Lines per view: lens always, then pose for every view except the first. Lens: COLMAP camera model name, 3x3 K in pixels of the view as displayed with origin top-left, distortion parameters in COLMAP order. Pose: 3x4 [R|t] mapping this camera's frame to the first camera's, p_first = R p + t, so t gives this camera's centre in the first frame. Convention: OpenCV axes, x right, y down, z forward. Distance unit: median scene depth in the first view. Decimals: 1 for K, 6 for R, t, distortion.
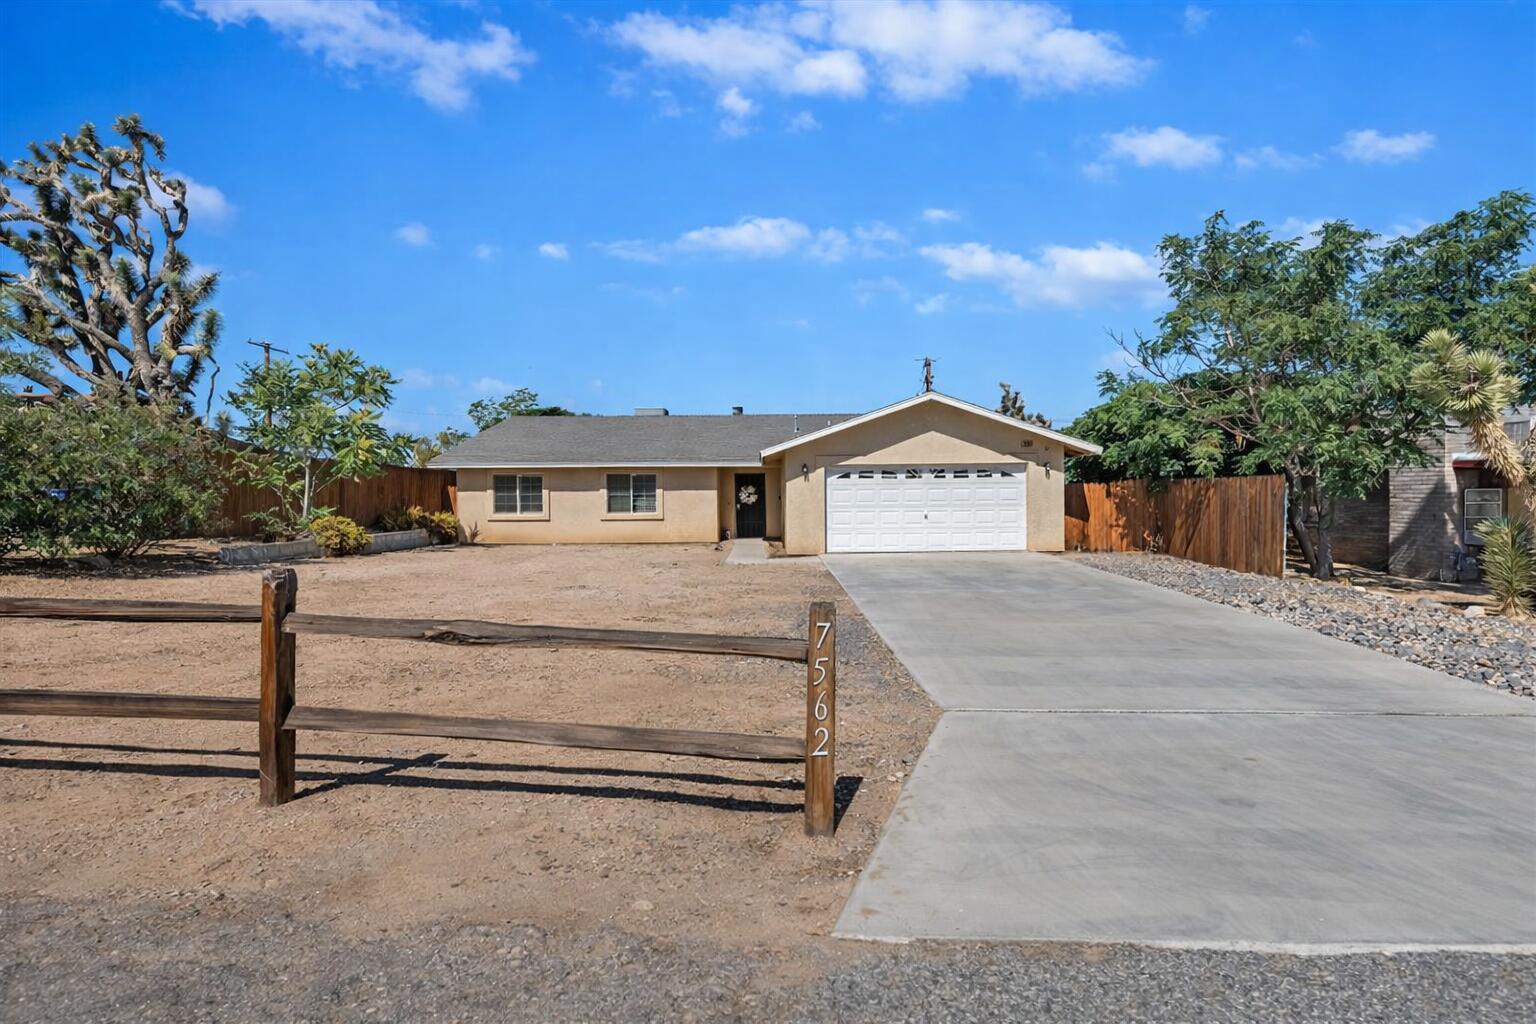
lens RADIAL K [[645.8, 0, 768.0], [0, 645.8, 512.0], [0, 0, 1]] dist [0.000230, -0.000346]
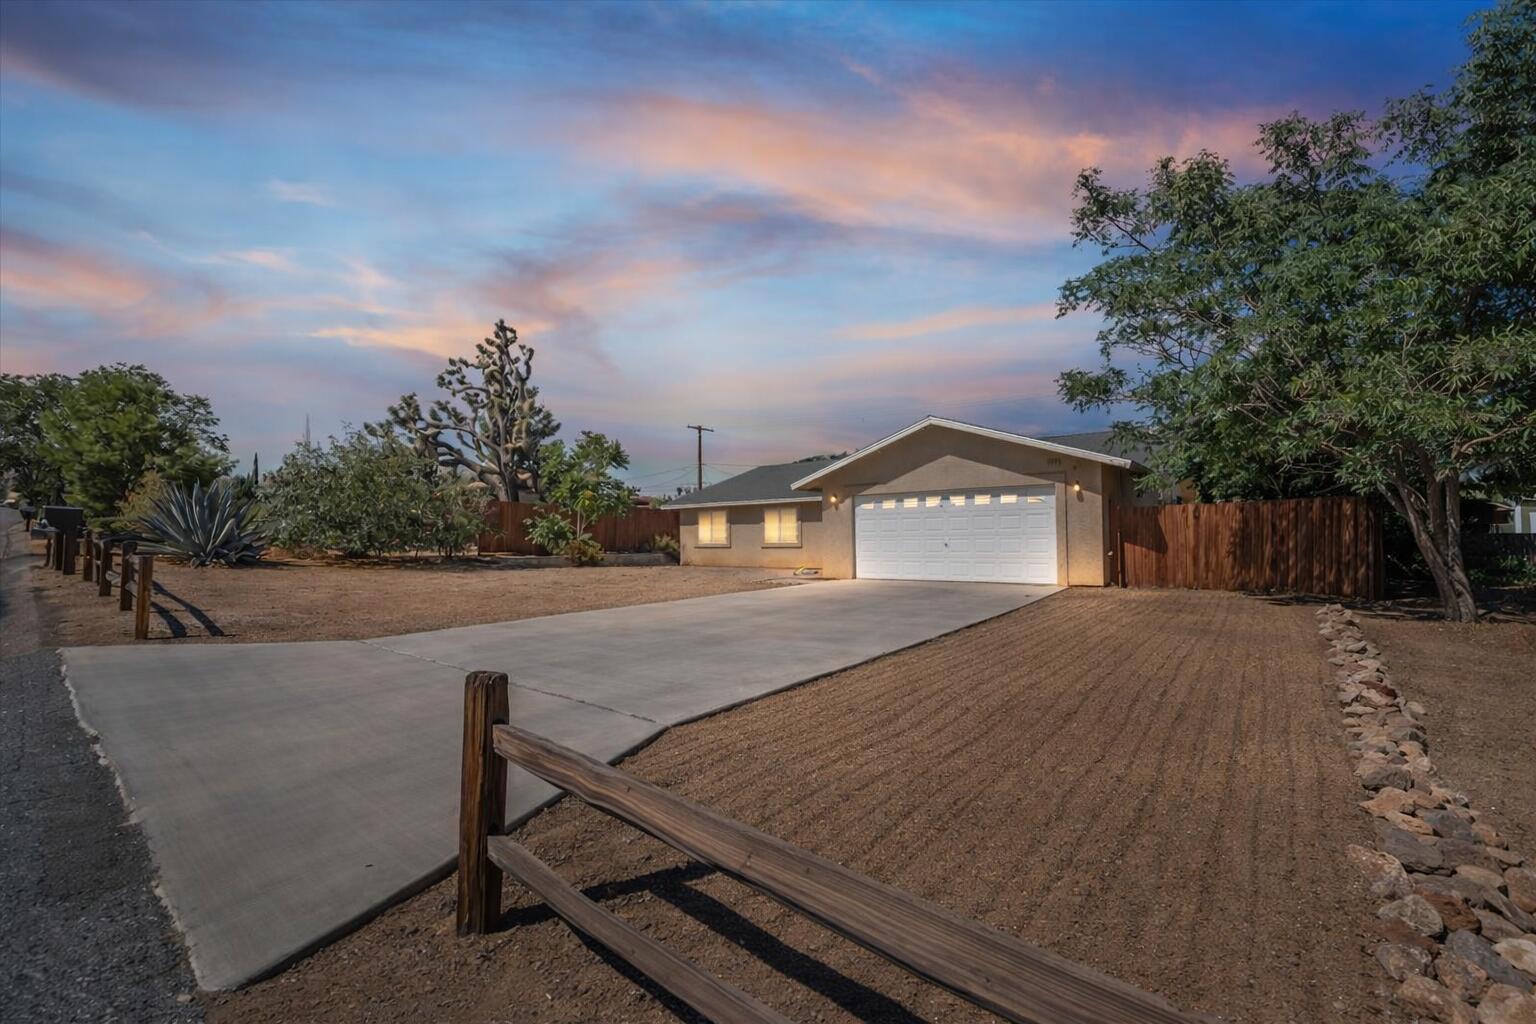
lens RADIAL K [[645.8, 0, 768.0], [0, 645.8, 512.0], [0, 0, 1]] dist [0.000230, -0.000346]
pose [[0.757429, -0.024121, -0.652471, 0.668727], [-0.020161, 0.997977, -0.060298, 0.021932], [0.652606, 0.058826, 0.755411, 0.106450]]
